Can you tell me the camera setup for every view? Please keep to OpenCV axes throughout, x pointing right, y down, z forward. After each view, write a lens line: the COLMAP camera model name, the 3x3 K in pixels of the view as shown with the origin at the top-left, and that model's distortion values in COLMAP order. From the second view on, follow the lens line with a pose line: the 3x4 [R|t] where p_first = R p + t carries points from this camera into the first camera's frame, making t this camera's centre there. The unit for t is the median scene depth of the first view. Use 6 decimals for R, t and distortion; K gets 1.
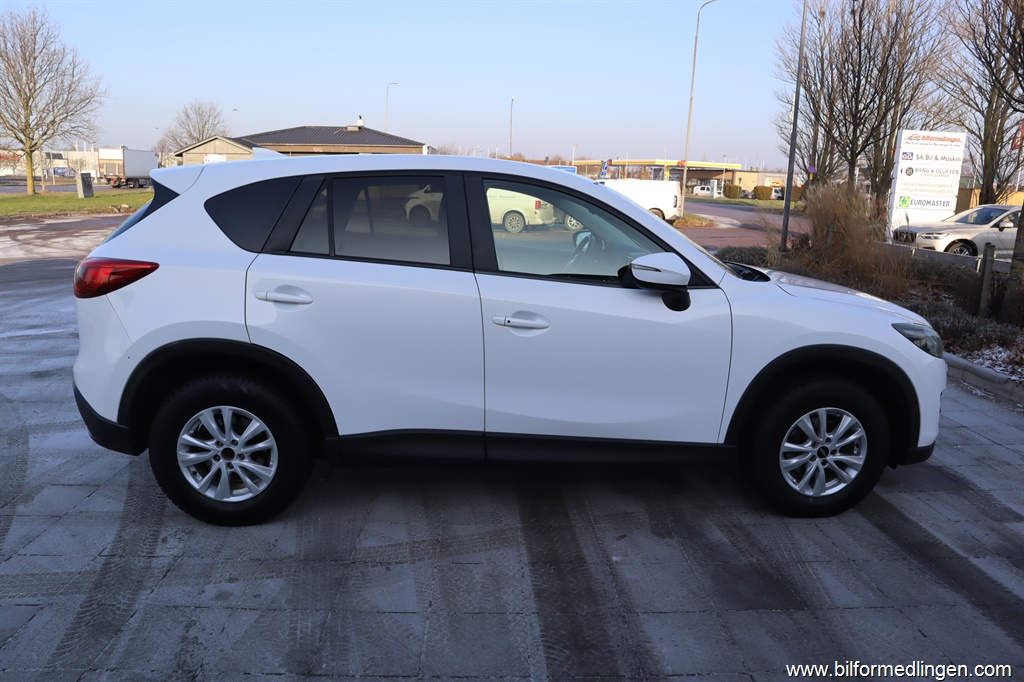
lens RADIAL K [[710.3, 0, 510.6], [0, 710.3, 341.2], [0, 0, 1]] dist [-0.121022, 0.073637]
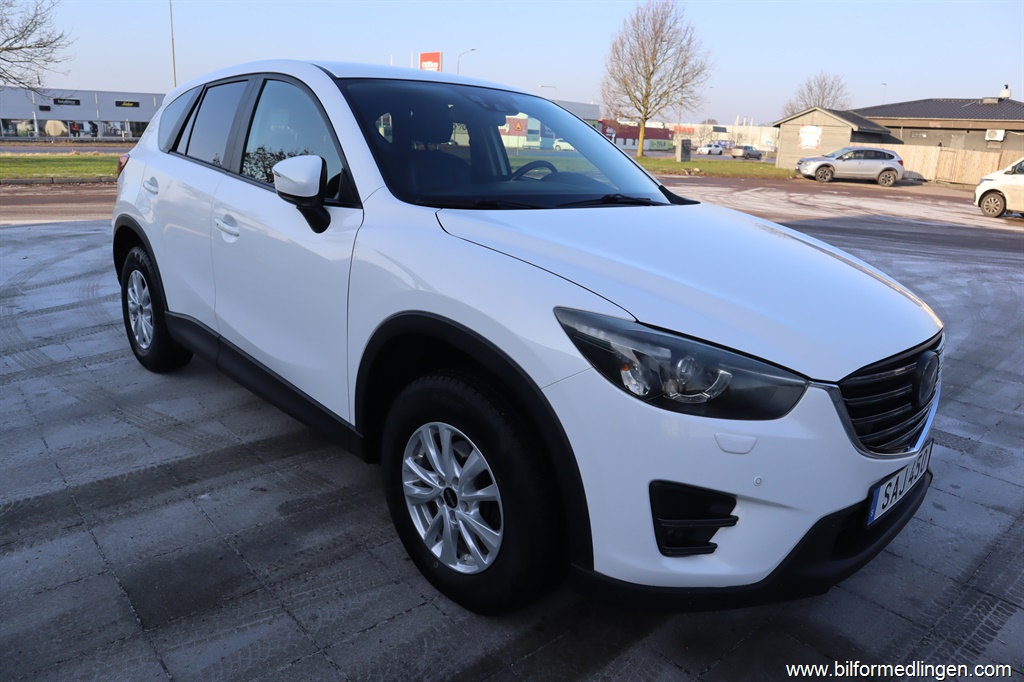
lens RADIAL K [[710.3, 0, 510.6], [0, 710.3, 341.2], [0, 0, 1]] dist [-0.121022, 0.073637]
pose [[0.641845, 0.213750, -0.736441, 0.919272], [-0.192496, 0.974526, 0.115084, -0.052814], [0.742280, 0.067896, 0.666641, 0.630732]]
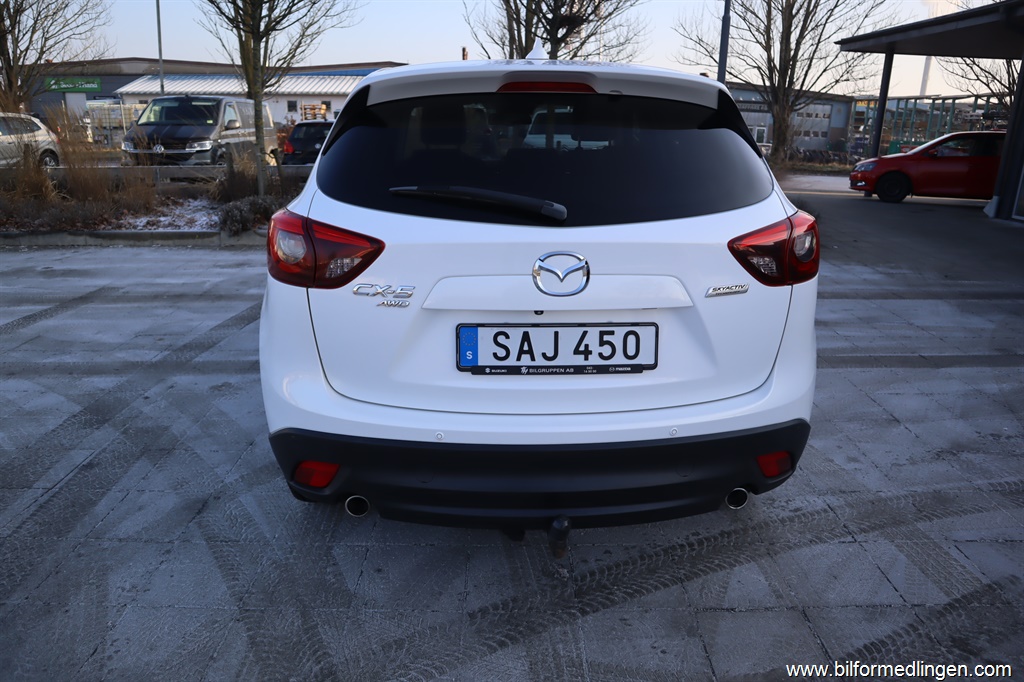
lens RADIAL K [[710.3, 0, 510.6], [0, 710.3, 341.2], [0, 0, 1]] dist [-0.121022, 0.073637]
pose [[0.024454, -0.329773, 0.943743, -1.205140], [0.203103, 0.925977, 0.318302, -0.260617], [-0.978852, 0.183893, 0.089622, 1.156045]]
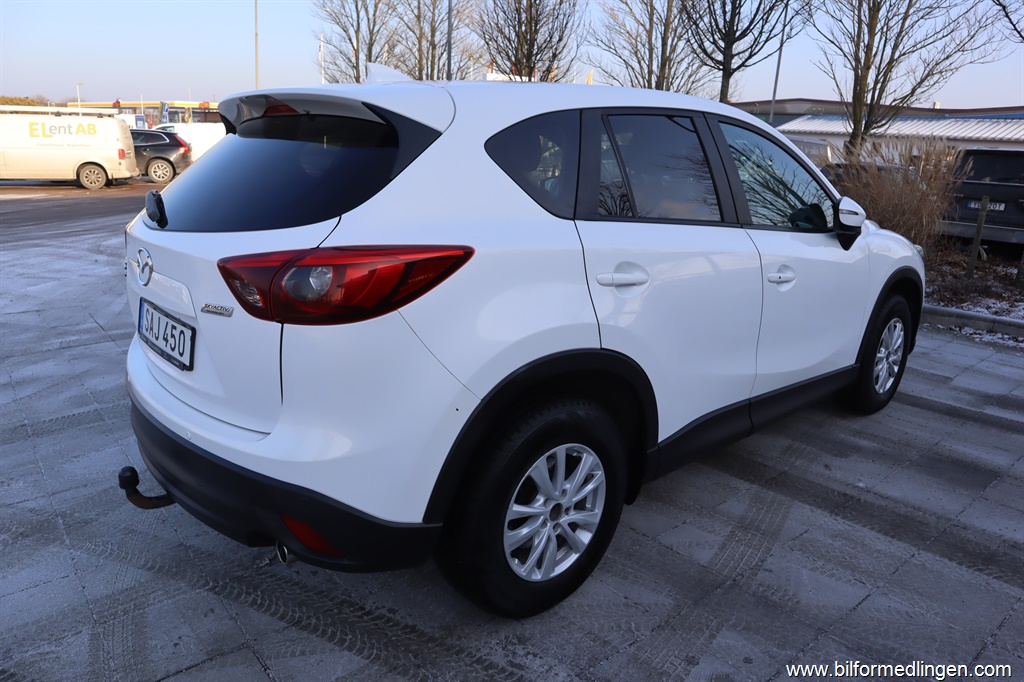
lens RADIAL K [[710.3, 0, 510.6], [0, 710.3, 341.2], [0, 0, 1]] dist [-0.121022, 0.073637]
pose [[0.788211, -0.170215, 0.591397, -0.790638], [0.123210, 0.985179, 0.119339, -0.092180], [-0.602945, -0.021199, 0.797501, 0.442973]]
